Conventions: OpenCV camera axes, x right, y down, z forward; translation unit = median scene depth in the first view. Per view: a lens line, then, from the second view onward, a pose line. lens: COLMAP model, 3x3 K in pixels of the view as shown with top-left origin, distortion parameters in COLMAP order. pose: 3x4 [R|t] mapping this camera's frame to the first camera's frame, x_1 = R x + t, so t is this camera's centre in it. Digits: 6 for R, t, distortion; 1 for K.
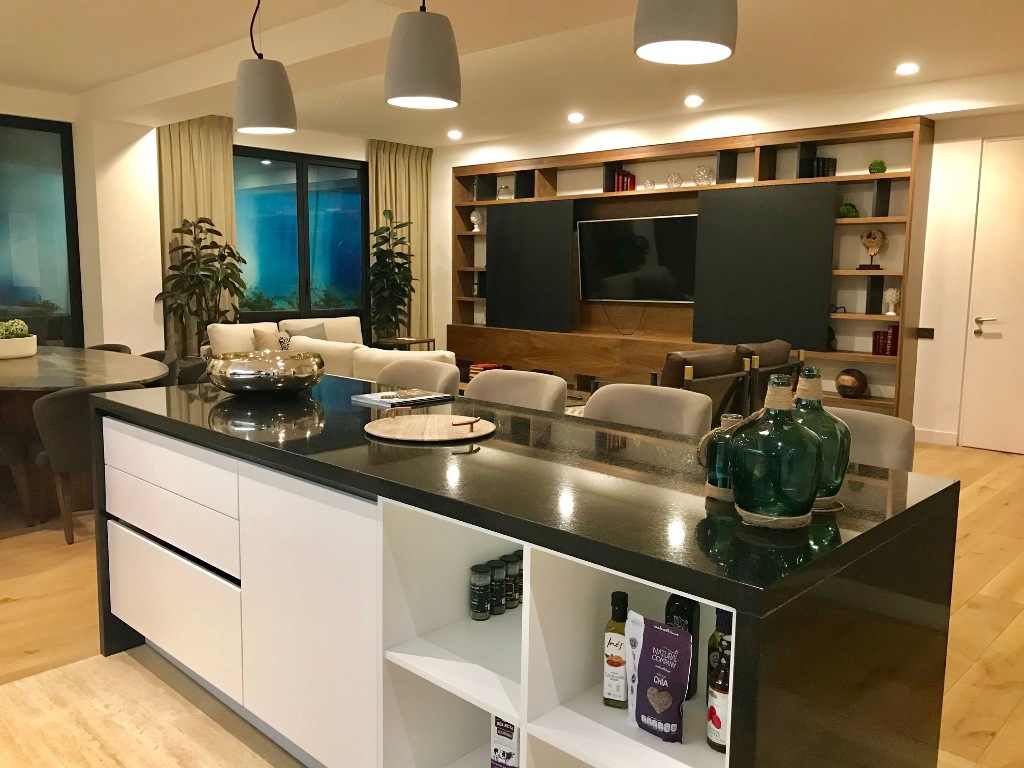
lens RADIAL K [[831.4, 0, 508.3], [0, 831.4, 377.6], [0, 0, 1]] dist [0.037200, -0.053633]
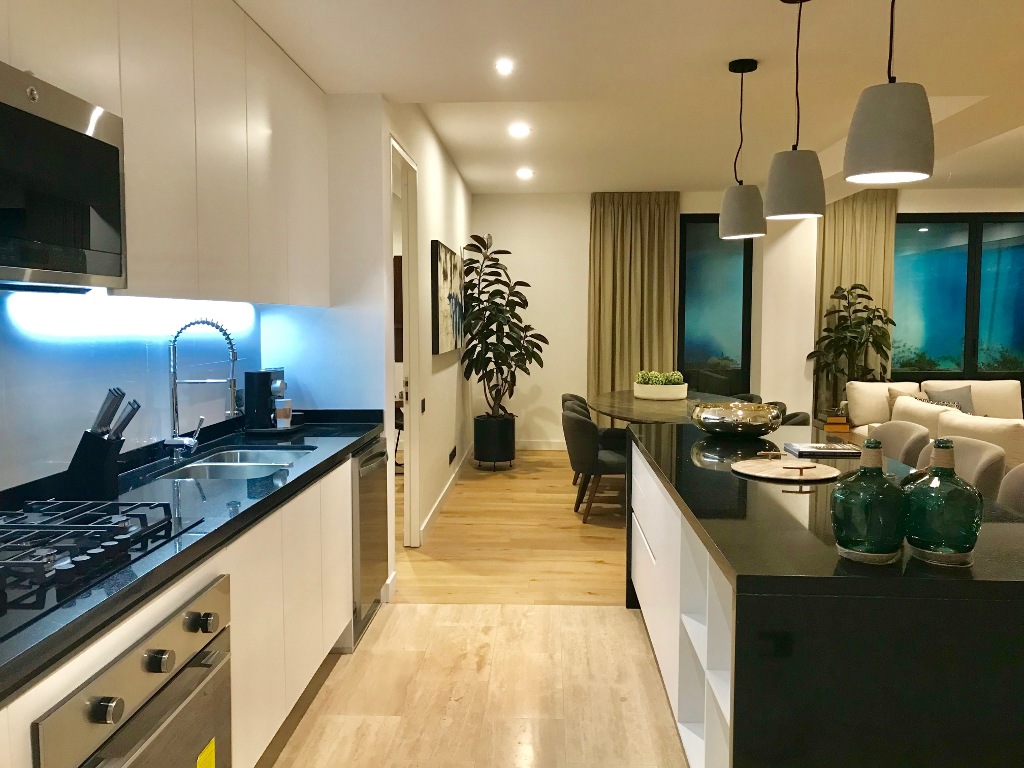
lens RADIAL K [[831.4, 0, 508.3], [0, 831.4, 377.6], [0, 0, 1]] dist [0.037200, -0.053633]
pose [[0.649691, 0.042887, -0.758988, 0.173118], [-0.091944, 0.995511, -0.022452, -0.003483], [0.754618, 0.084372, 0.650718, -0.044206]]
